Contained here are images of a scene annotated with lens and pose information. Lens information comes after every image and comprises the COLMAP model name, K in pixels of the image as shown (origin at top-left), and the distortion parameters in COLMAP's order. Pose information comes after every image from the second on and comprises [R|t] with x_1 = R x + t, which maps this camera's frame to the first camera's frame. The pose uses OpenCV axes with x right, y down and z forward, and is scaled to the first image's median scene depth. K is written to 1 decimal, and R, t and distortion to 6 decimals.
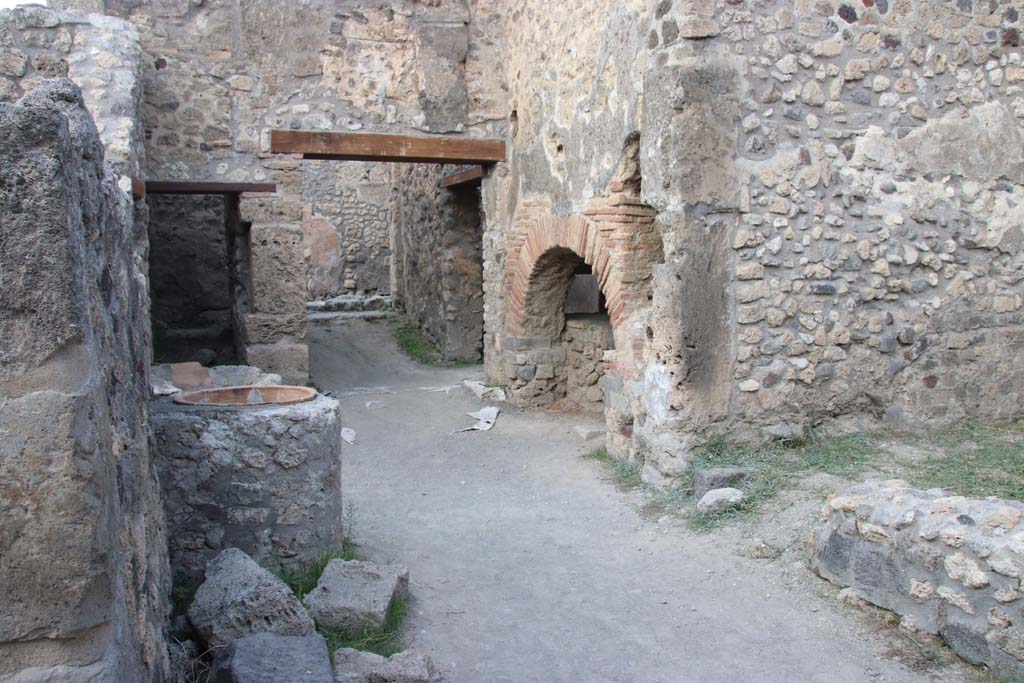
lens RADIAL K [[868.8, 0, 486.1], [0, 868.8, 337.6], [0, 0, 1]] dist [-0.134095, 0.112195]
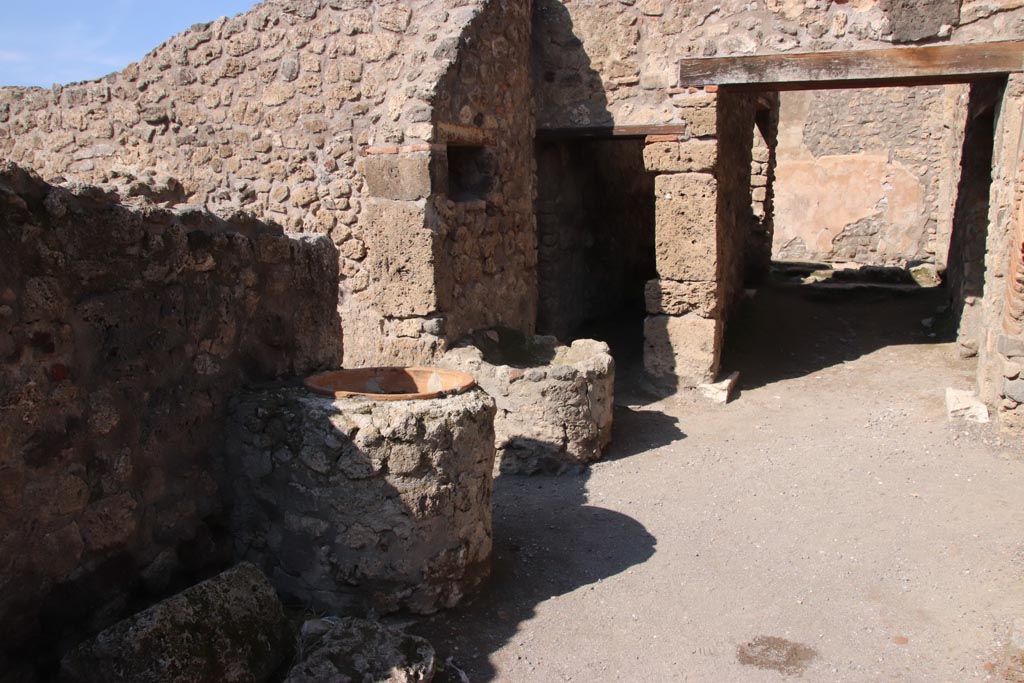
lens RADIAL K [[868.8, 0, 487.0], [0, 868.8, 342.1], [0, 0, 1]] dist [-0.134095, 0.112195]
pose [[0.714816, 0.105665, -0.691284, 0.210836], [-0.064262, 0.994261, 0.085527, -0.027689], [0.696354, -0.016712, 0.717504, 0.264761]]
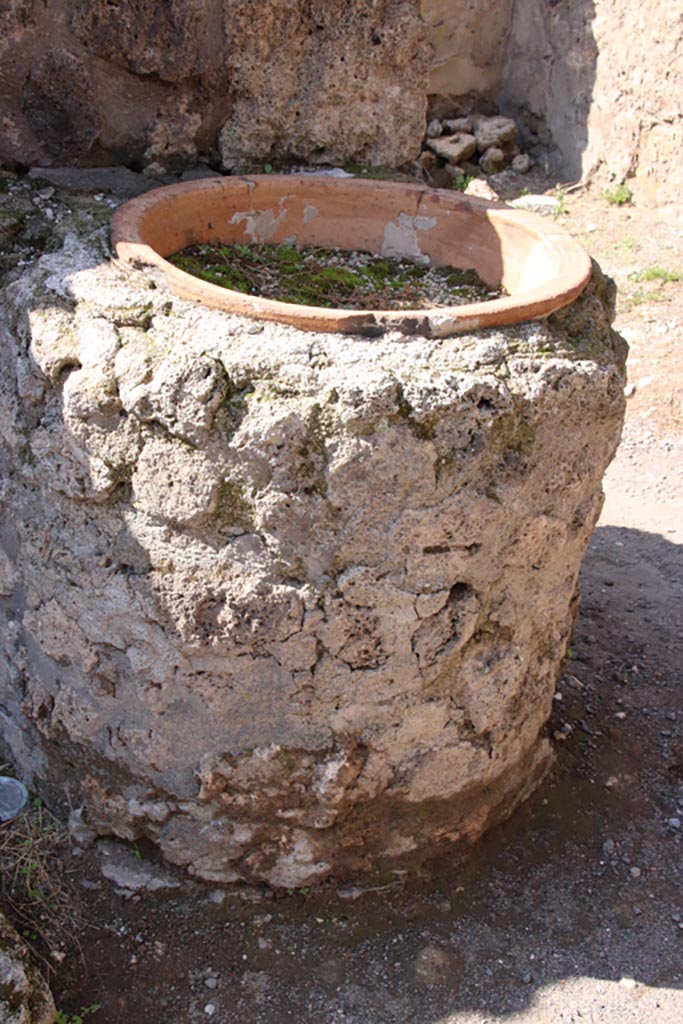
lens RADIAL K [[1439.6, 0, 331.7], [0, 1439.6, 529.4], [0, 0, 1]] dist [0.232251, 0.000000]
pose [[0.094204, 0.479080, -0.872701, 0.118578], [-0.141871, 0.874114, 0.464541, -0.044402], [0.985392, 0.080049, 0.150313, 0.529663]]
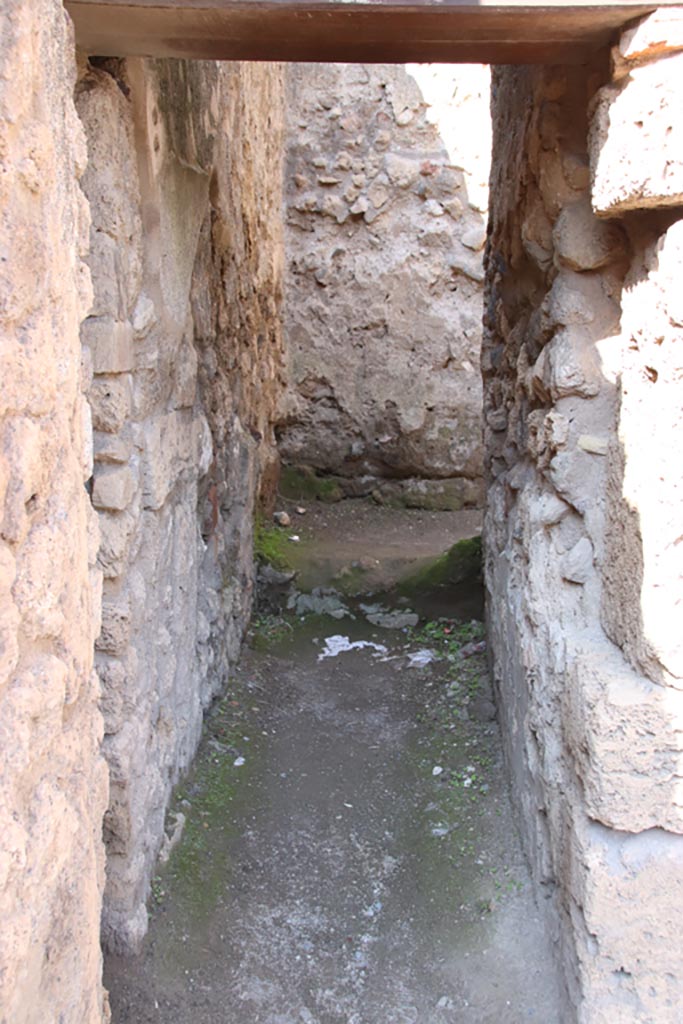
lens RADIAL K [[1154.4, 0, 336.2], [0, 1154.4, 503.4], [0, 0, 1]] dist [0.079380, 0.000000]
pose [[0.924798, 0.085372, -0.370758, -0.237490], [-0.061747, 0.995258, 0.075153, -0.083225], [0.375416, -0.046608, 0.925684, 0.729742]]
